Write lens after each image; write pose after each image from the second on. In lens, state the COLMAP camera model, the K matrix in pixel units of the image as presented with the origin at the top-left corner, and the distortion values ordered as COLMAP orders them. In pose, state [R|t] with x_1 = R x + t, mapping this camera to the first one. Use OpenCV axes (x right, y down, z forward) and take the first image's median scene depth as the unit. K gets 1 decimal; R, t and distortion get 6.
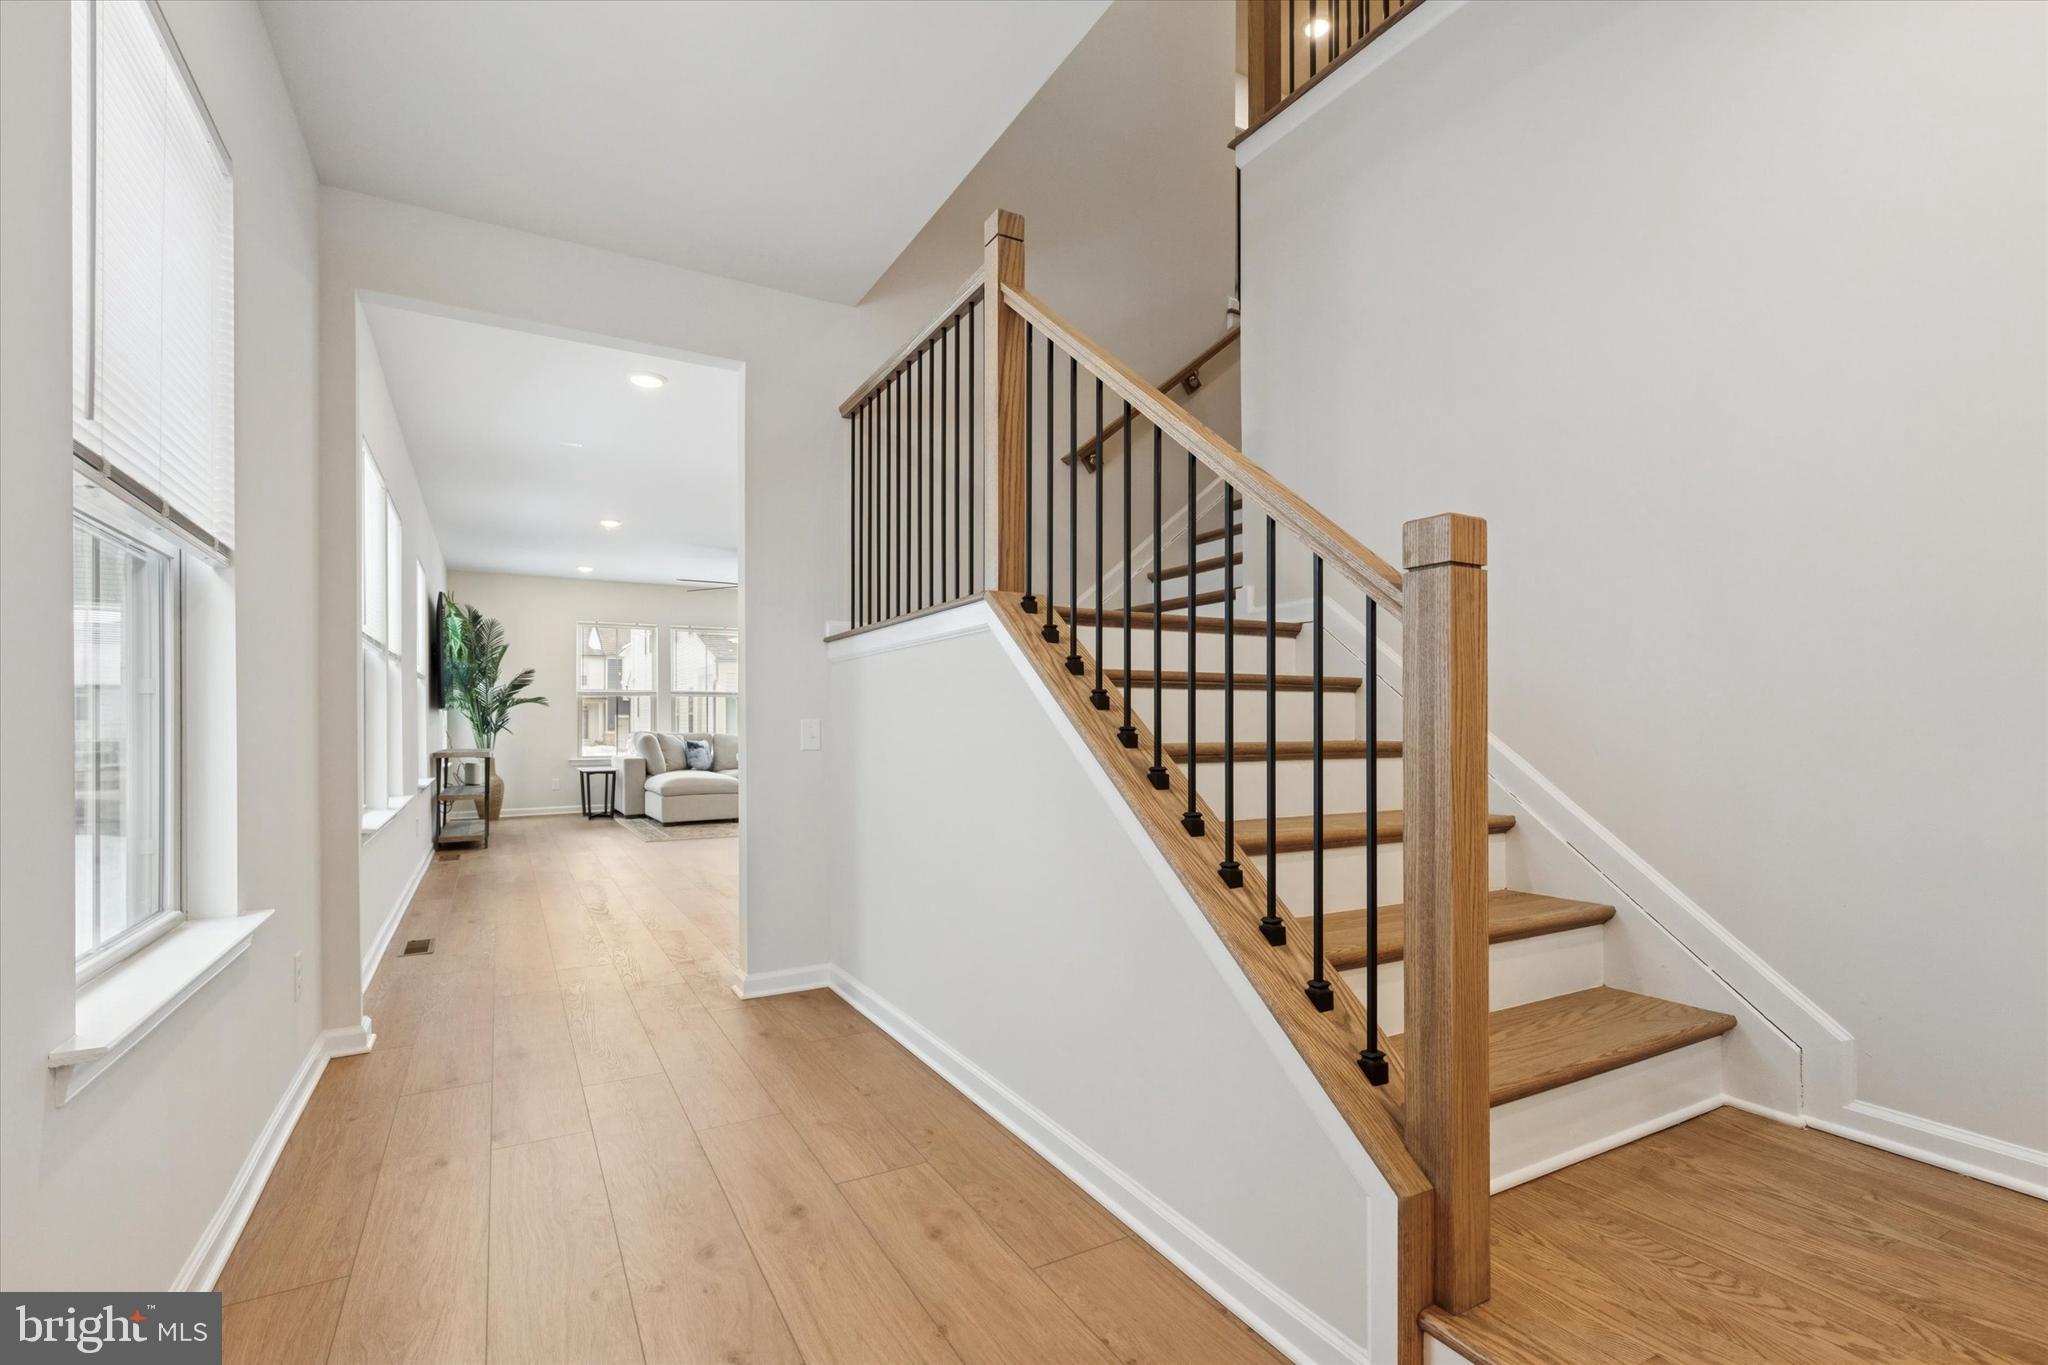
lens RADIAL K [[946.9, 0, 1059.3], [0, 946.9, 714.9], [0, 0, 1]] dist [0.009959, 0.000478]
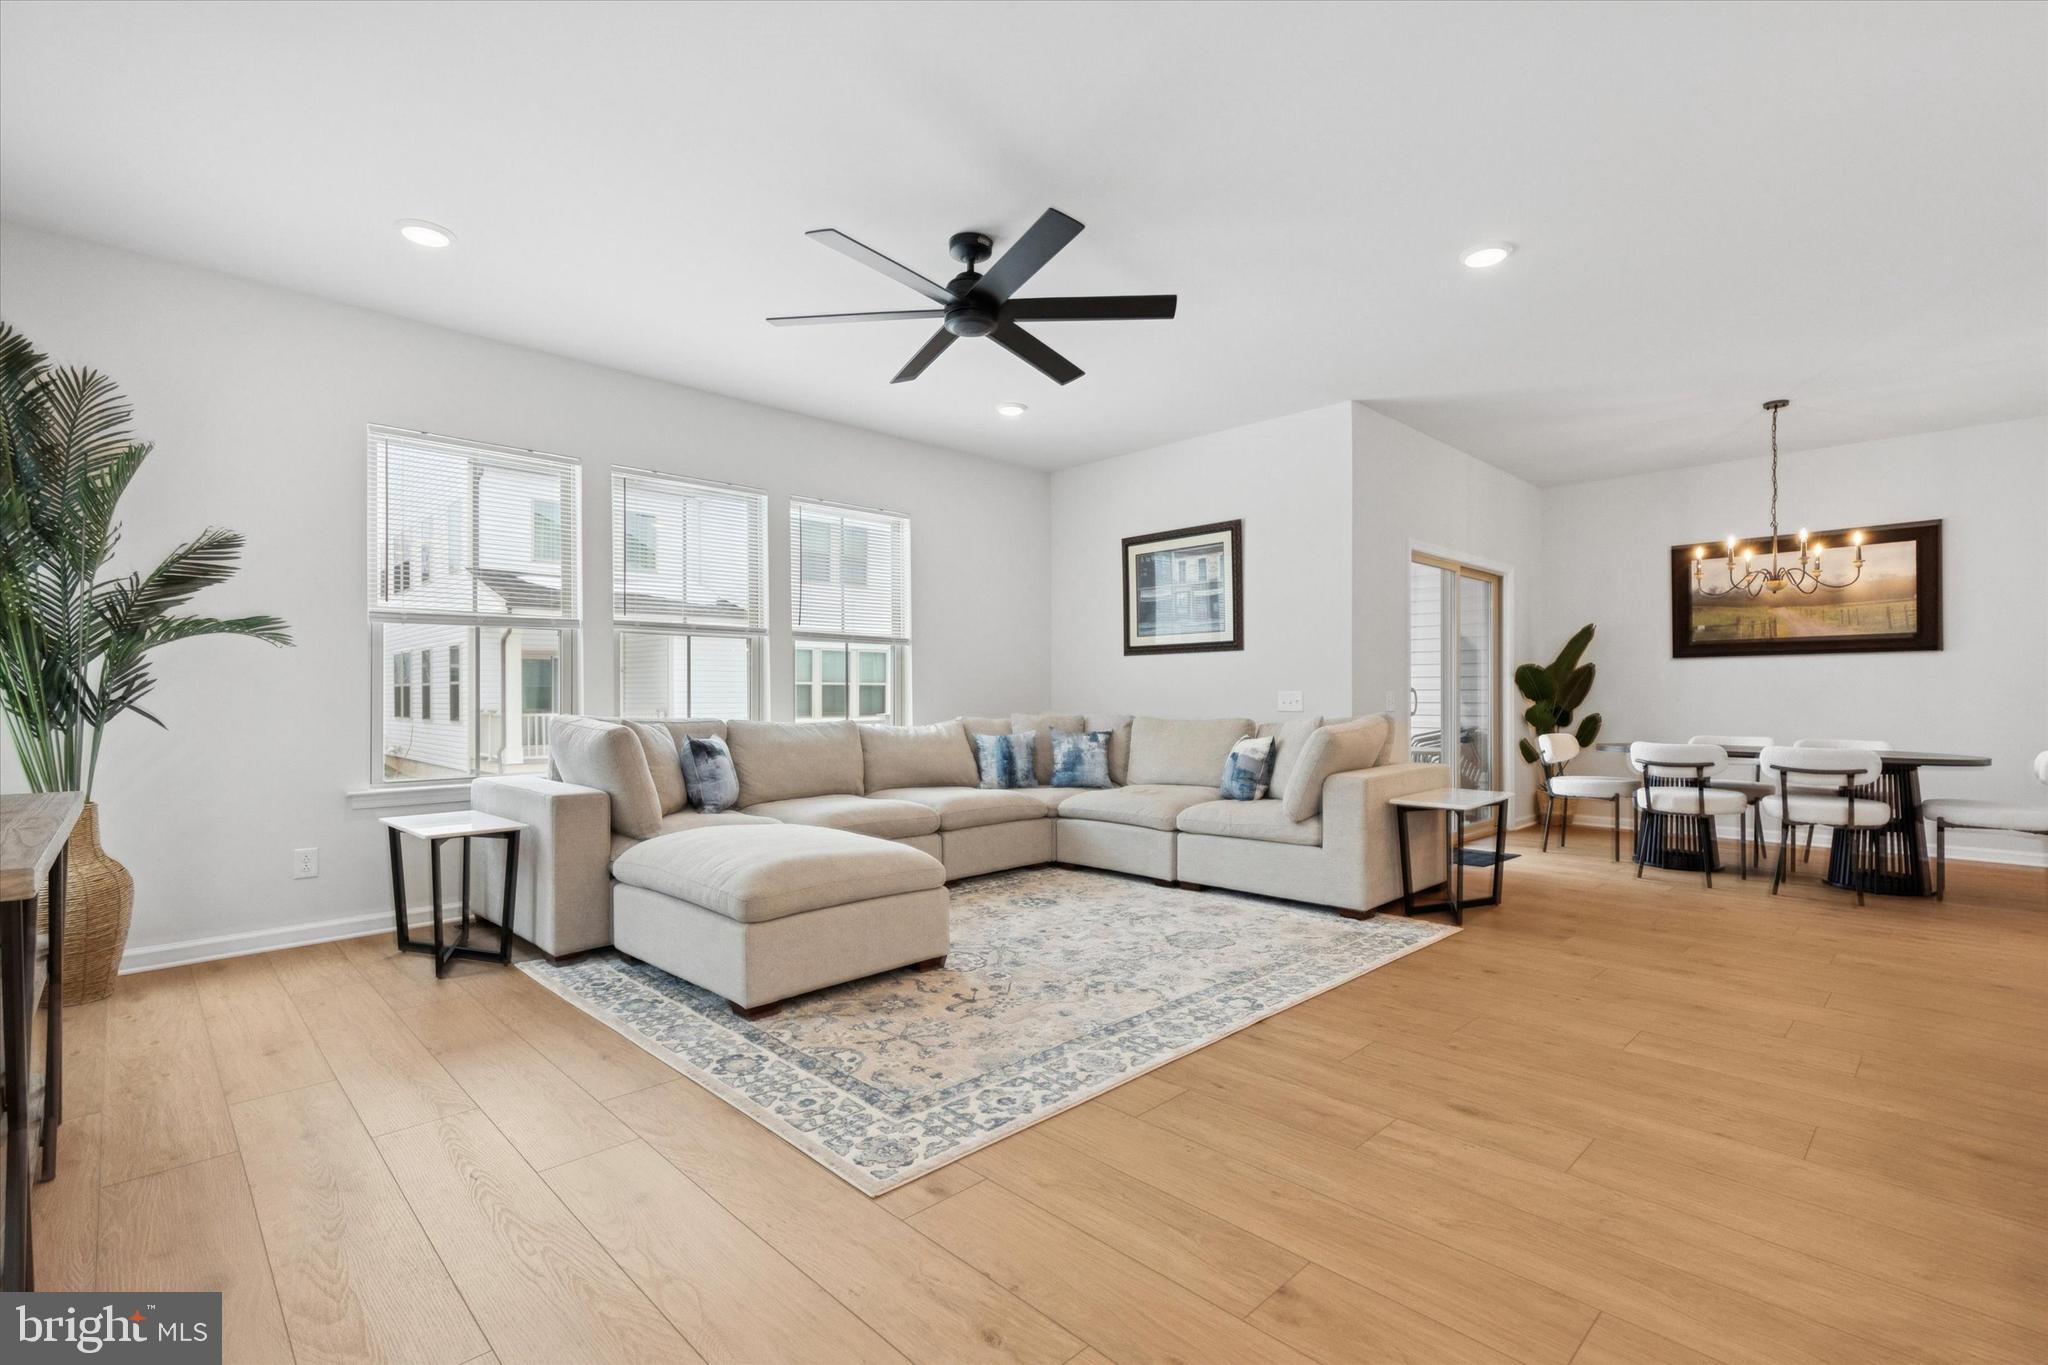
lens RADIAL K [[920.4, 0, 1057.8], [0, 920.4, 696.5], [0, 0, 1]] dist [0.003708, 0.000960]
pose [[0.967249, 0.001185, 0.253827, -0.362124], [-0.003414, 0.999959, 0.008339, 0.006066], [-0.253807, -0.008932, 0.967214, 0.619935]]
